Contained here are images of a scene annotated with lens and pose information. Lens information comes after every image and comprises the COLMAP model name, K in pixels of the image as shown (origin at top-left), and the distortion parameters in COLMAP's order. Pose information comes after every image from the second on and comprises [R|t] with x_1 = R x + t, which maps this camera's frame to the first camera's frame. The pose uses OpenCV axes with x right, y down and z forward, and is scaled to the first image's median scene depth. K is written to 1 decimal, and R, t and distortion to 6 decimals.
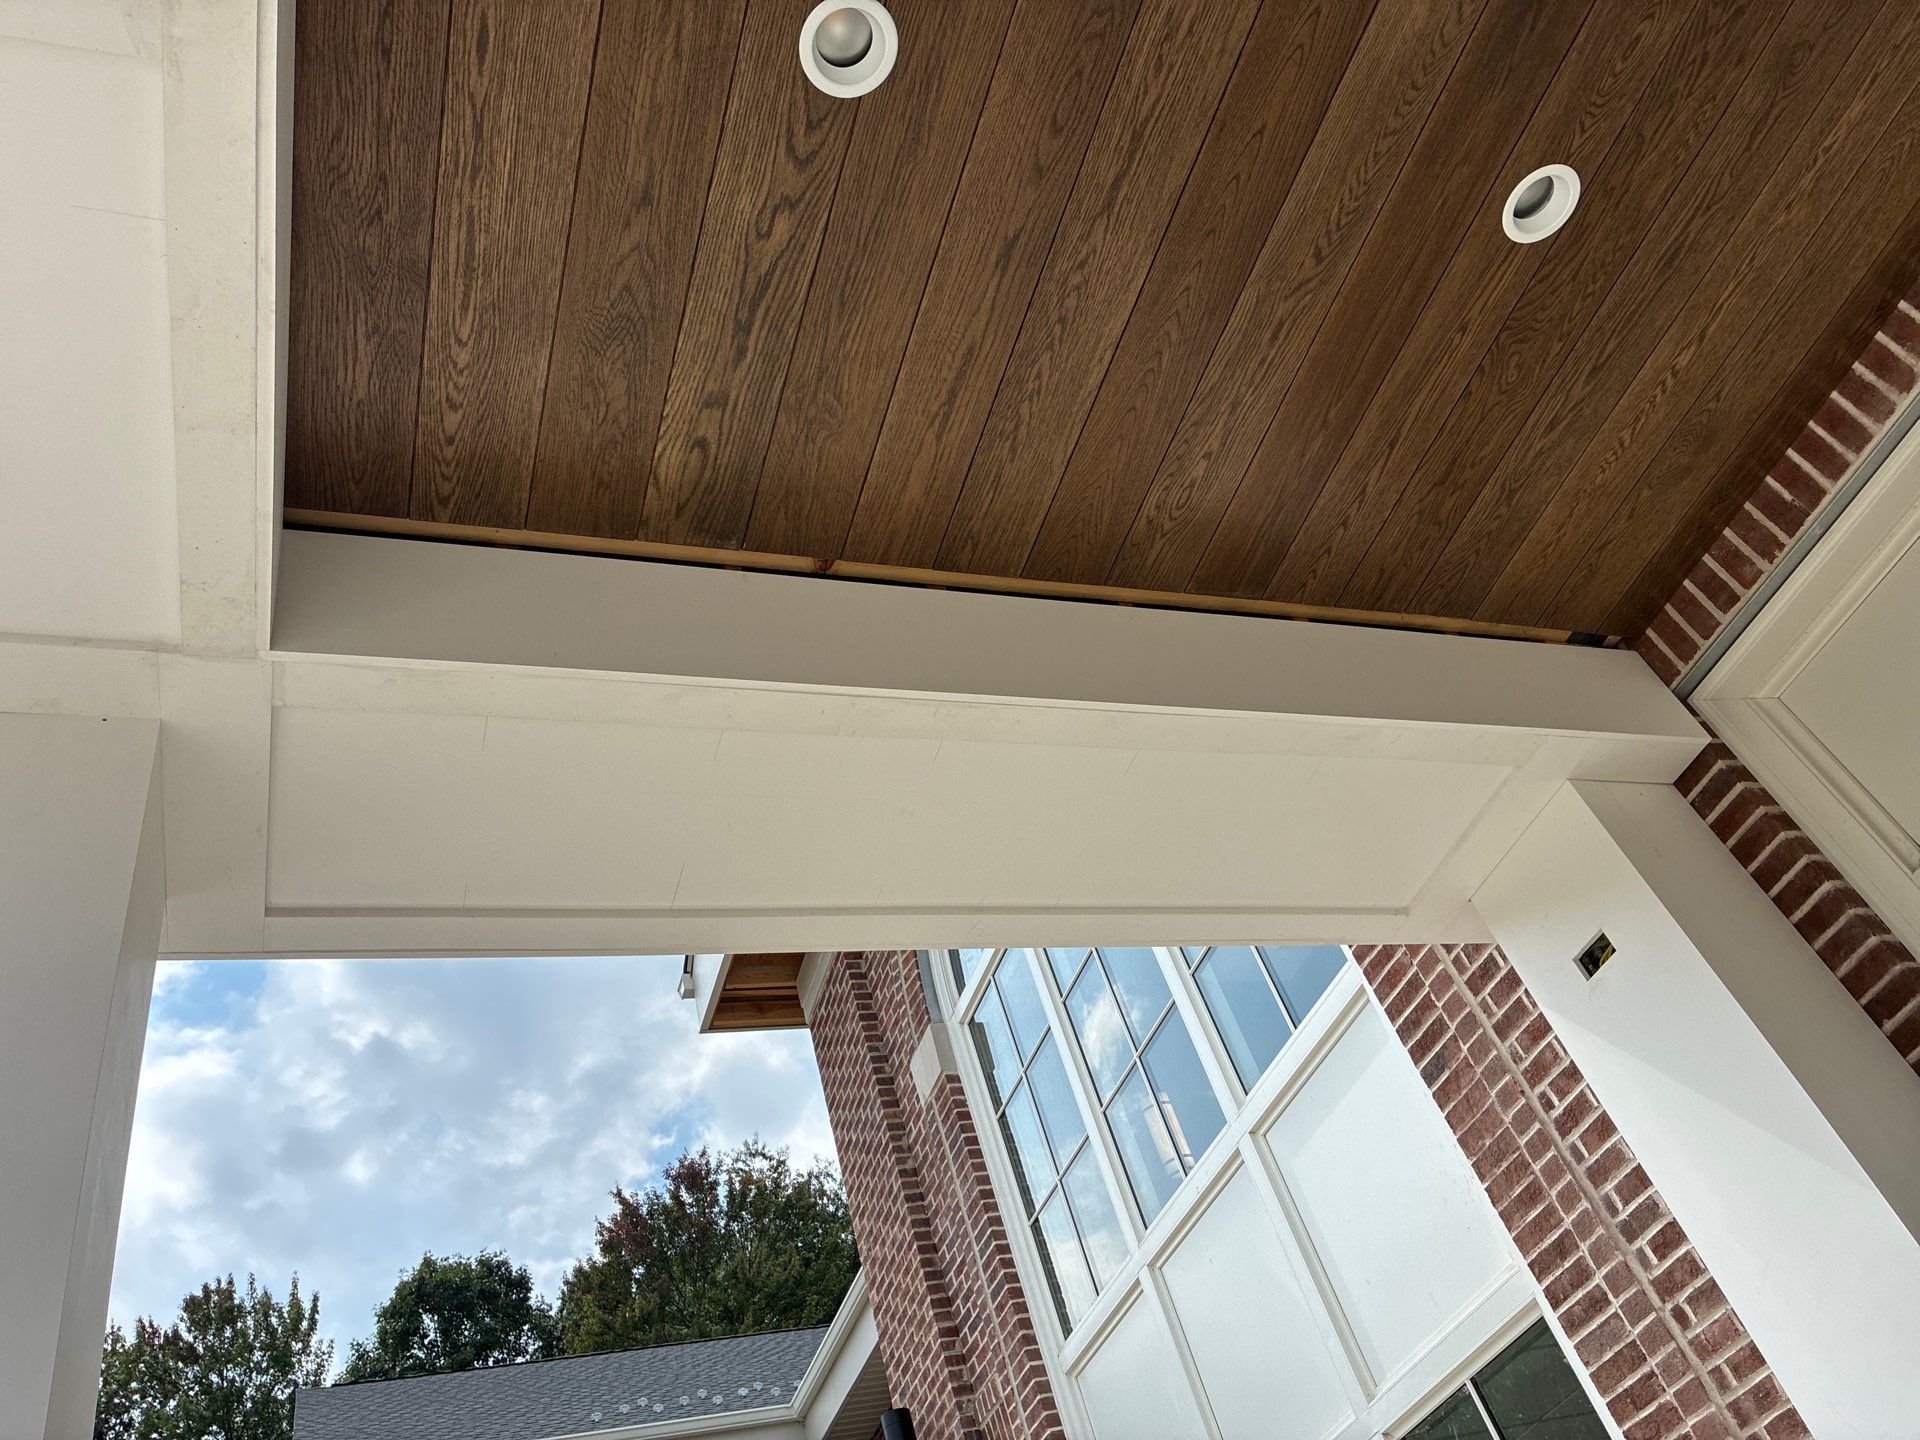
lens RADIAL K [[1490.7, 0, 956.3], [0, 1490.7, 729.3], [0, 0, 1]] dist [0.009003, -0.006410]
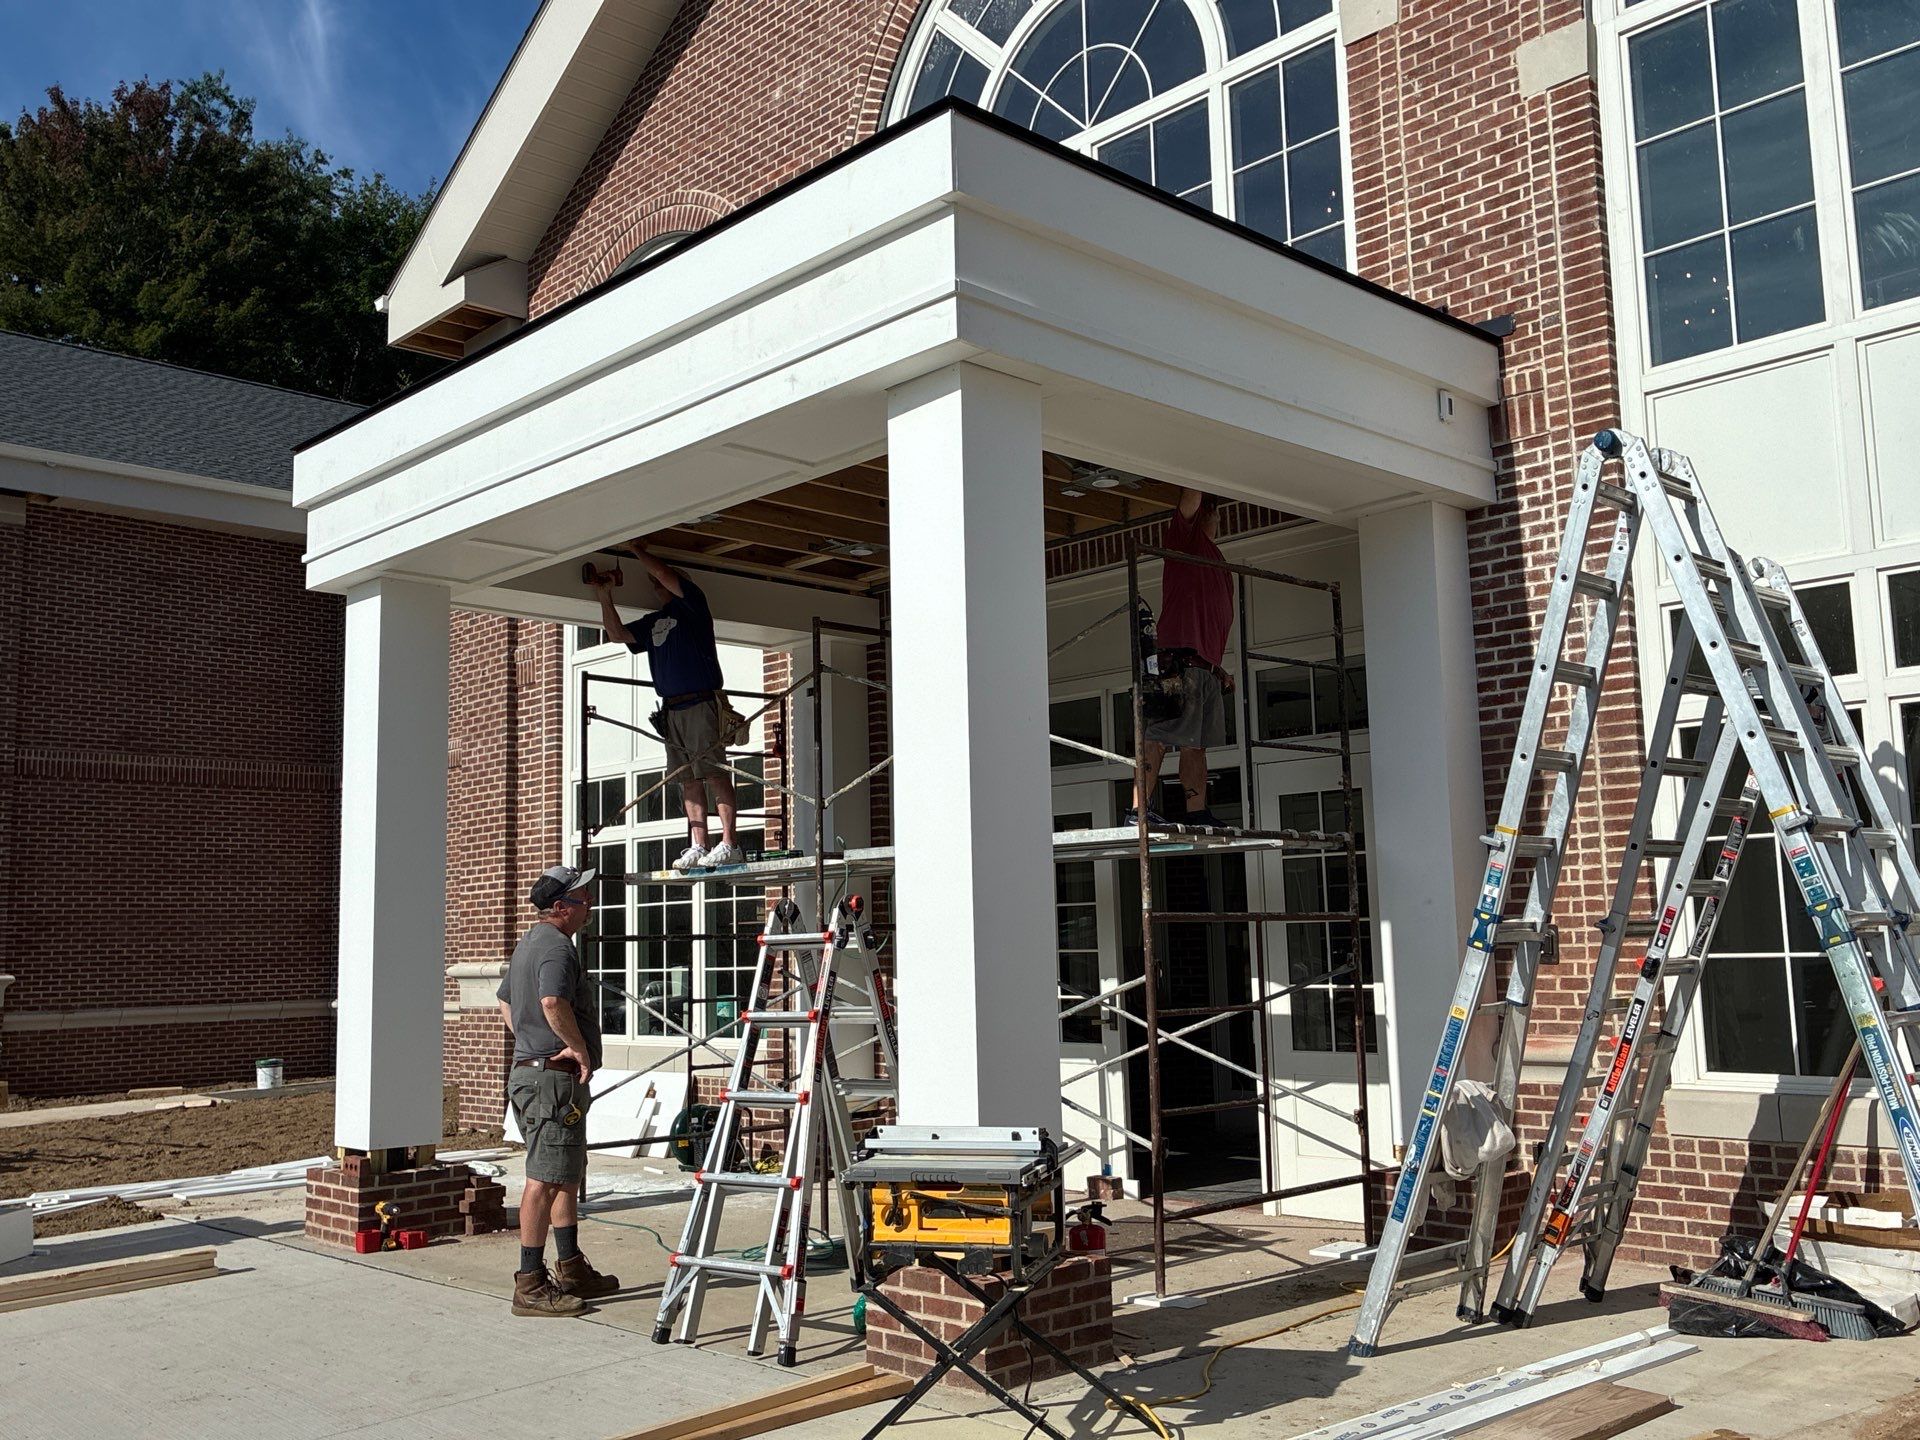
lens RADIAL K [[1740.8, 0, 944.6], [0, 1740.8, 720.5], [0, 0, 1]] dist [-0.031500, 0.117908]
pose [[0.880917, 0.282825, 0.379467, -0.354129], [-0.444108, 0.771096, 0.456266, -0.813245], [-0.163562, -0.570457, 0.804876, -1.035918]]
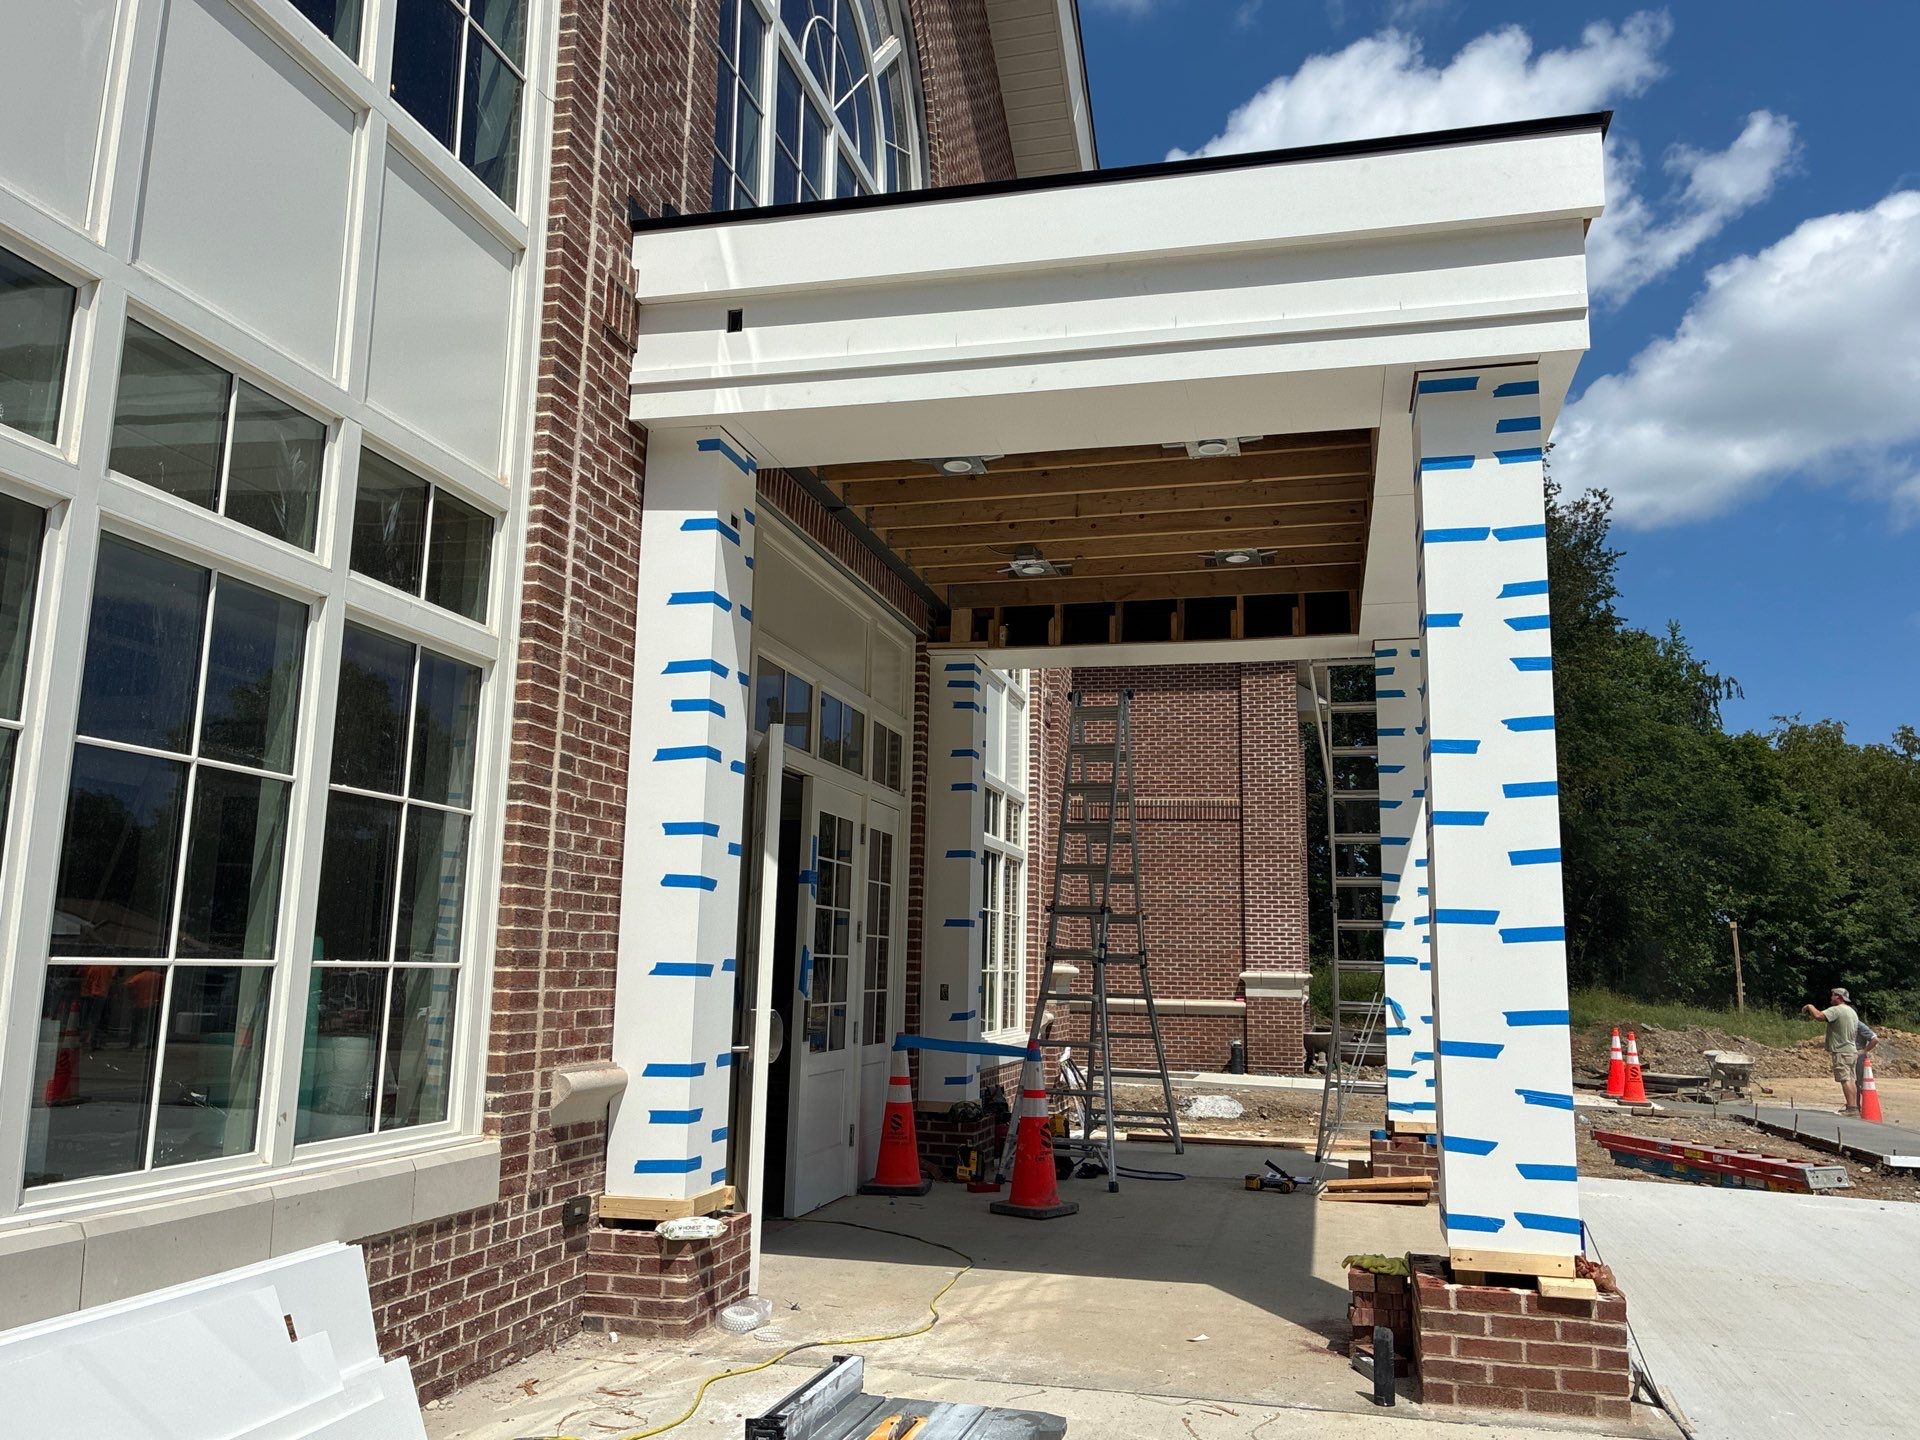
lens RADIAL K [[1490.7, 0, 956.3], [0, 1490.7, 729.3], [0, 0, 1]] dist [0.009003, -0.006410]
pose [[-0.824283, 0.315264, 0.470283, -0.330649], [-0.230507, 0.571805, -0.787341, 0.907014], [-0.517131, -0.757395, -0.398659, 0.720614]]
